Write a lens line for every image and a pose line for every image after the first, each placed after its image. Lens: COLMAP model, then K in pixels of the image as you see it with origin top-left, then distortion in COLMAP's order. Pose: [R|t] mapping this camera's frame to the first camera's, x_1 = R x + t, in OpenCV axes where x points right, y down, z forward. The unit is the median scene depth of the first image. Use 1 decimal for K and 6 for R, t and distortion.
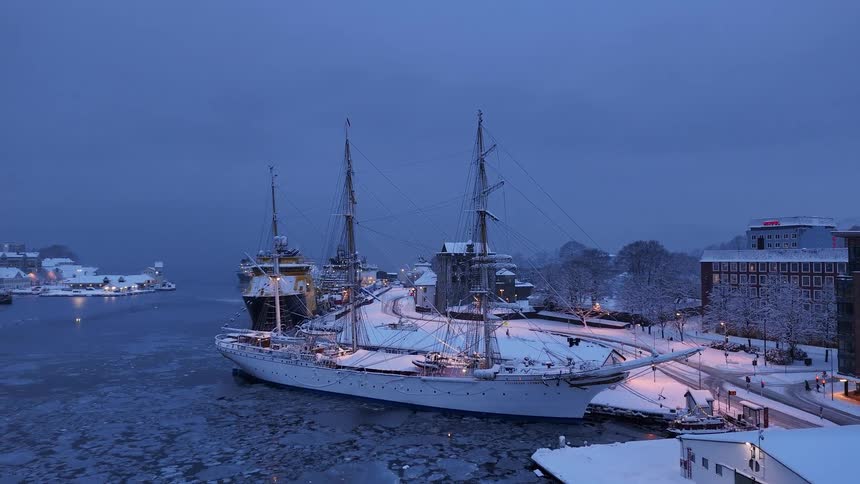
lens RADIAL K [[626.0, 0, 430.0], [0, 626.0, 242.0], [0, 0, 1]] dist [0.025202, -0.005445]
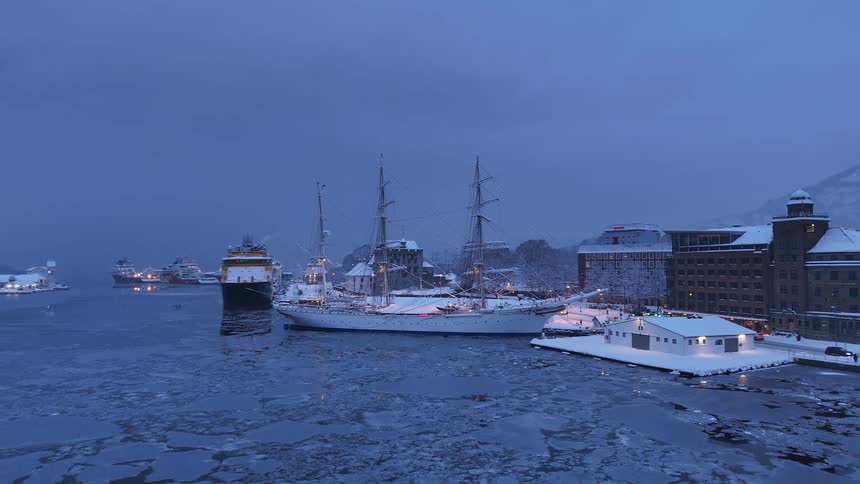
lens RADIAL K [[626.0, 0, 430.0], [0, 626.0, 242.0], [0, 0, 1]] dist [0.025202, -0.005445]
pose [[0.972329, 0.007778, 0.233487, -0.219036], [-0.005800, 0.999941, -0.009157, 0.018886], [-0.233545, 0.007550, 0.972317, -0.298274]]
